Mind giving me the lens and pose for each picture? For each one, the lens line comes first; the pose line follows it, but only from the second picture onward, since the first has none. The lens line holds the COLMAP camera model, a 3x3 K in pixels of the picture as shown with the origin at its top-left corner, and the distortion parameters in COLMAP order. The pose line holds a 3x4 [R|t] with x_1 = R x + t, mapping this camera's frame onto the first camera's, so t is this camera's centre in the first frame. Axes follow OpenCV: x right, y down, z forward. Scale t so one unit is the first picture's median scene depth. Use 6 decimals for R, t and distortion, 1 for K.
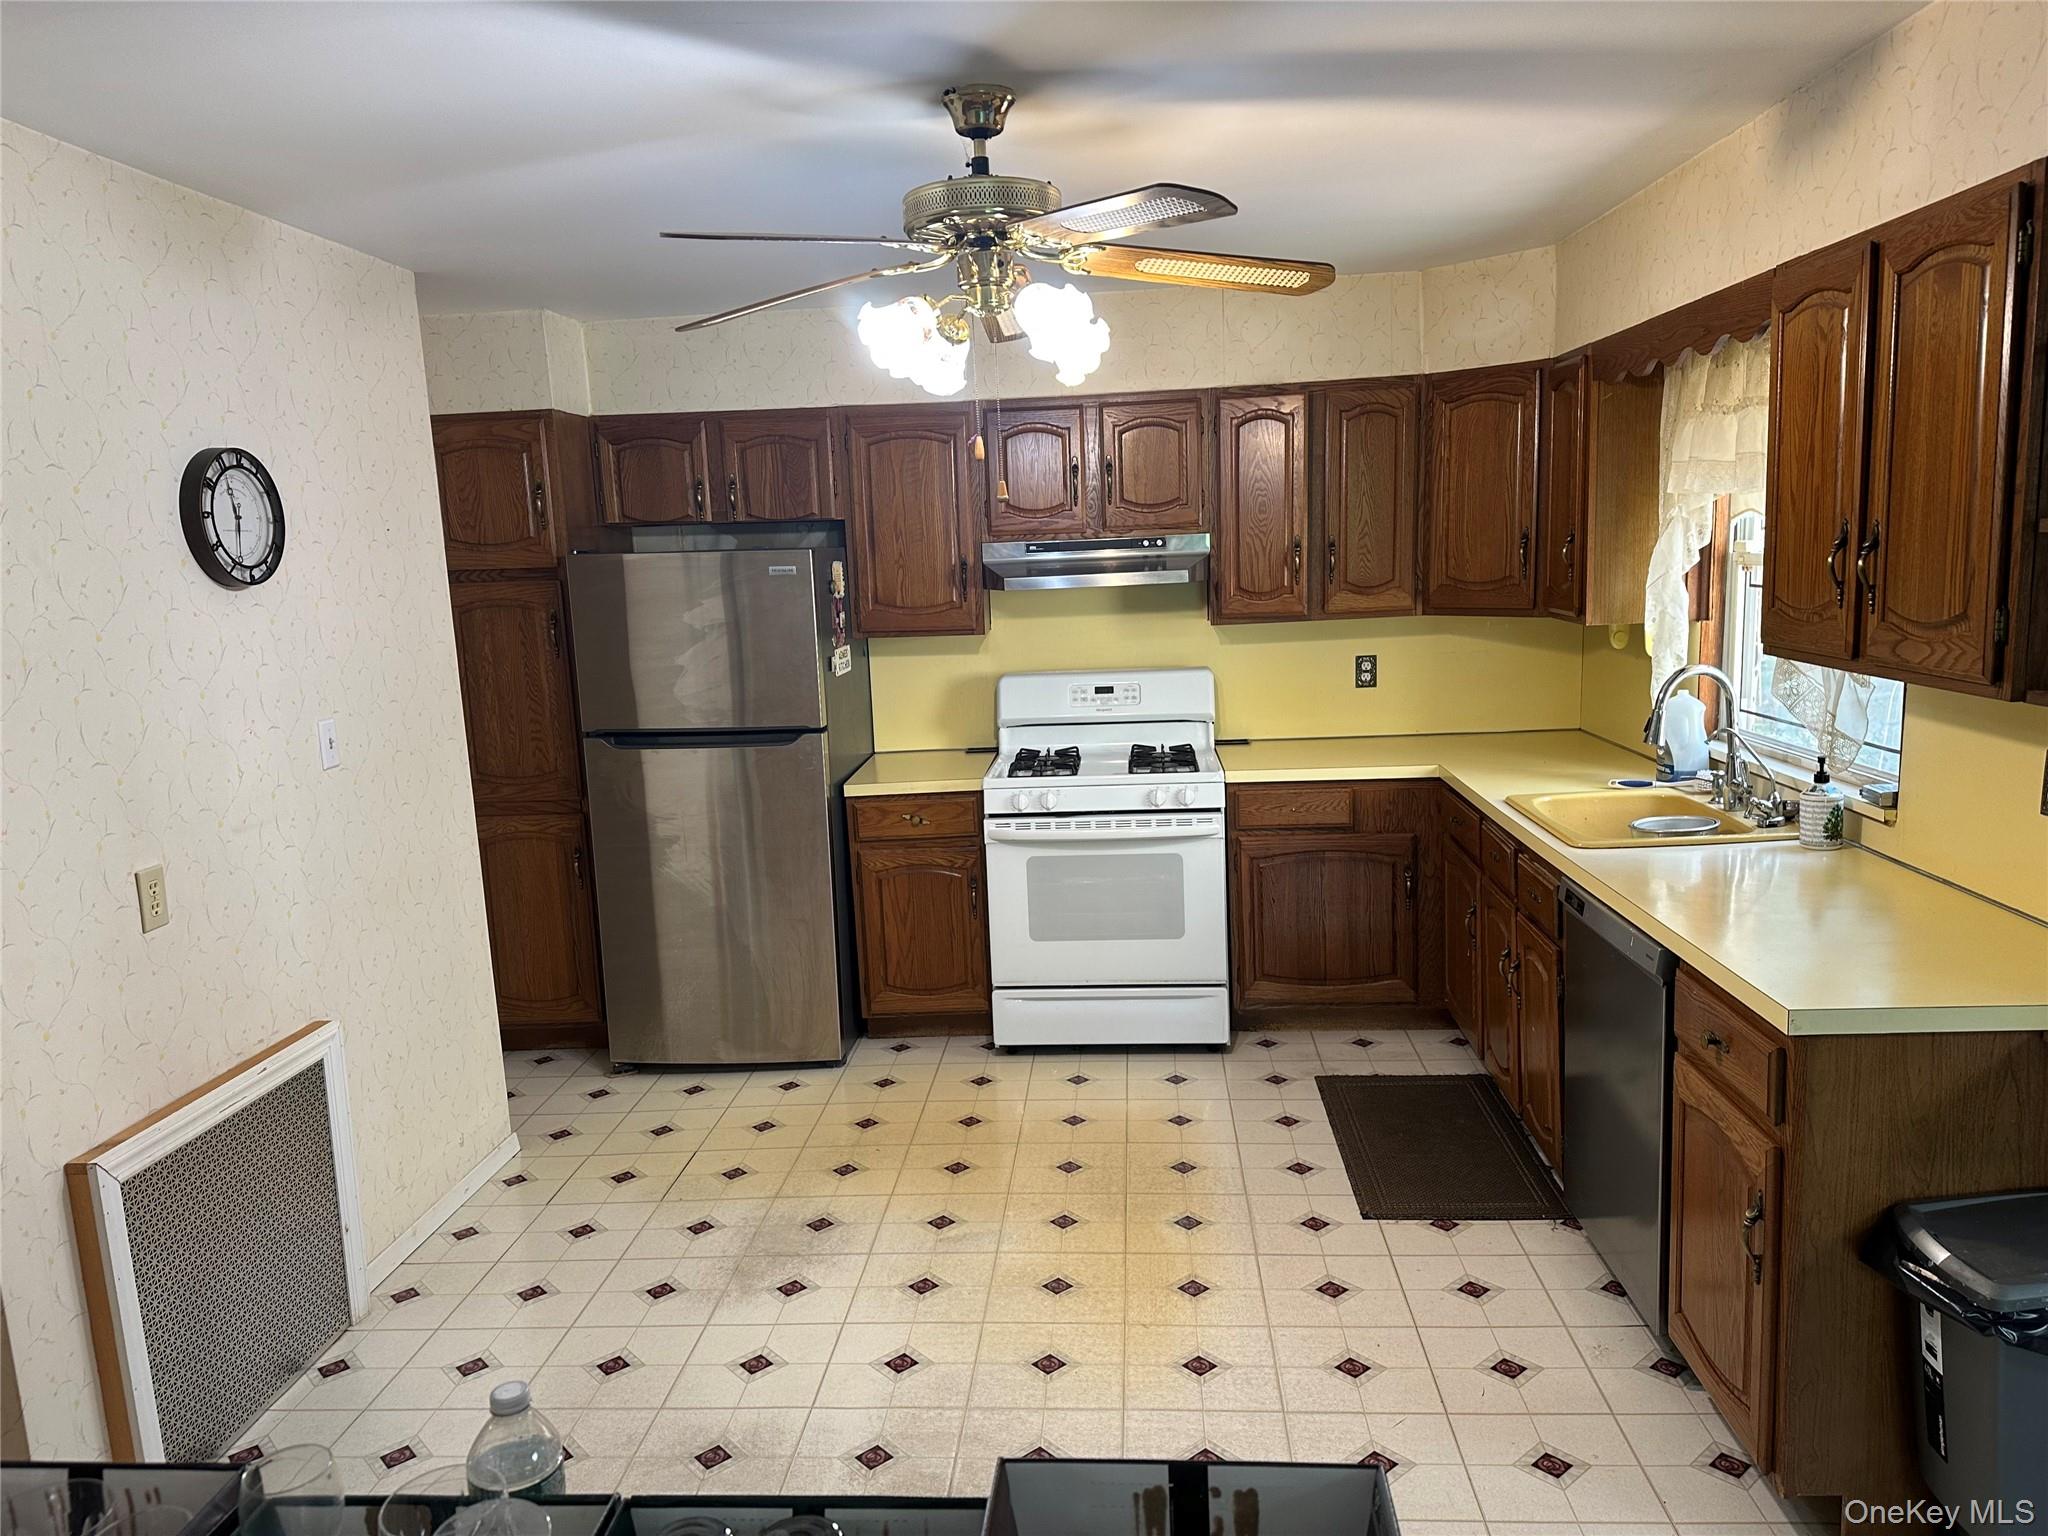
lens RADIAL K [[1404.1, 0, 1007.2], [0, 1404.1, 763.0], [0, 0, 1]] dist [0.055406, -0.019784]
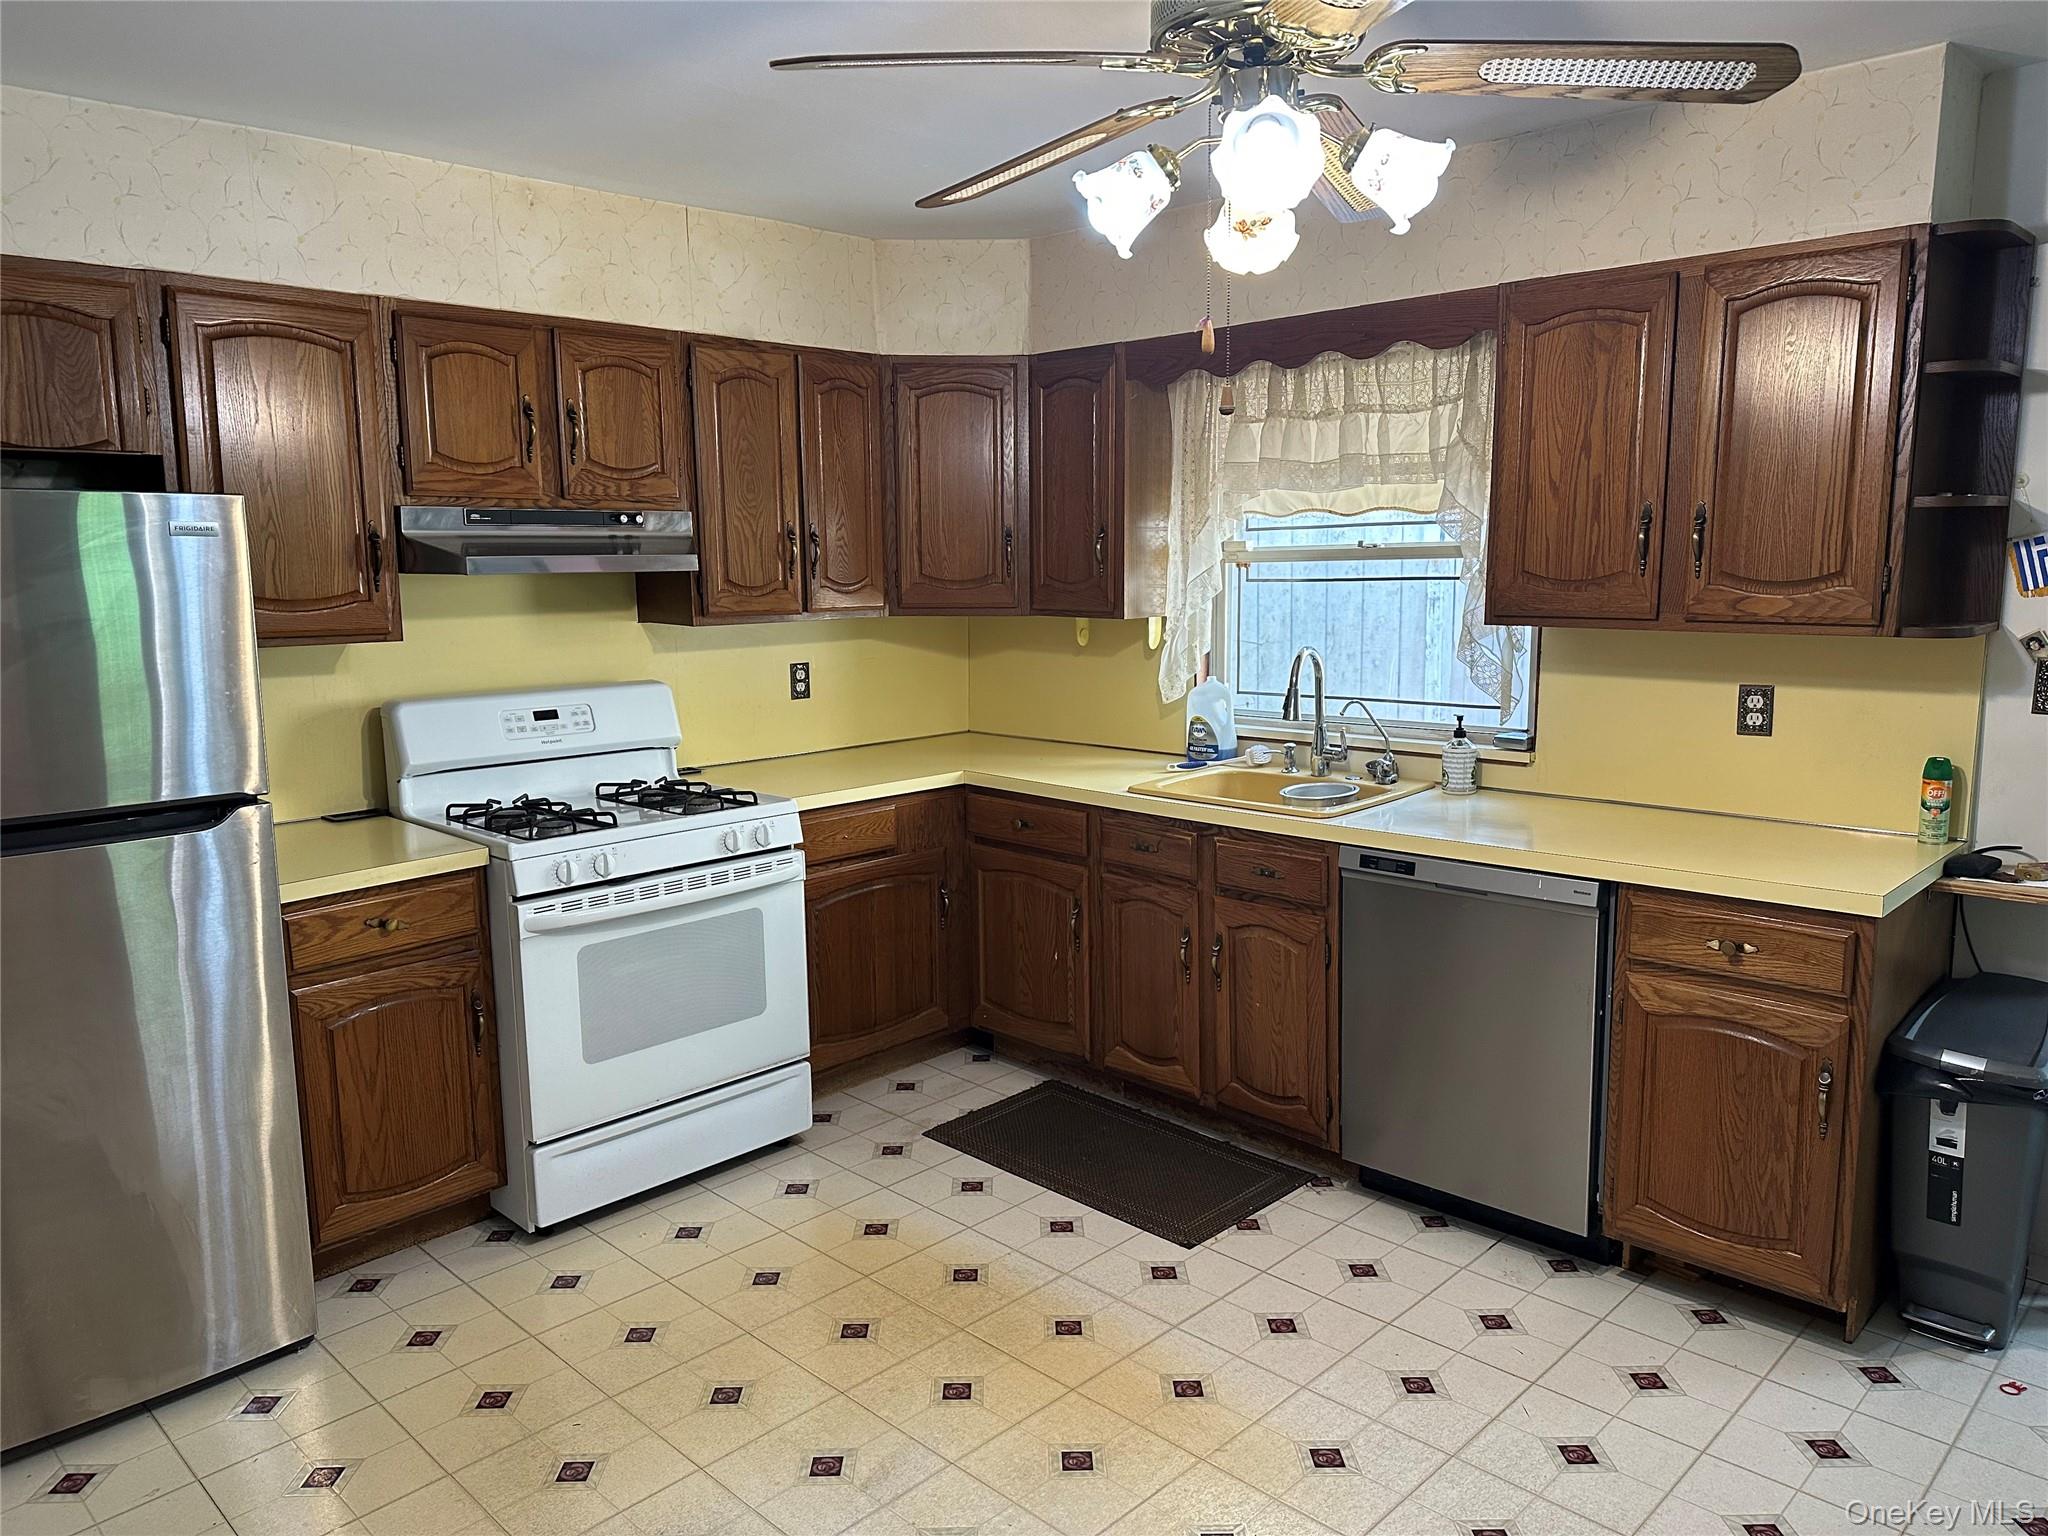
lens RADIAL K [[1404.1, 0, 1020.2], [0, 1404.1, 774.0], [0, 0, 1]] dist [0.055406, -0.019784]
pose [[0.639992, -0.083580, 0.763822, -0.377509], [0.102286, 0.994486, 0.023117, -0.014001], [-0.761543, 0.063334, 0.645013, 0.357943]]
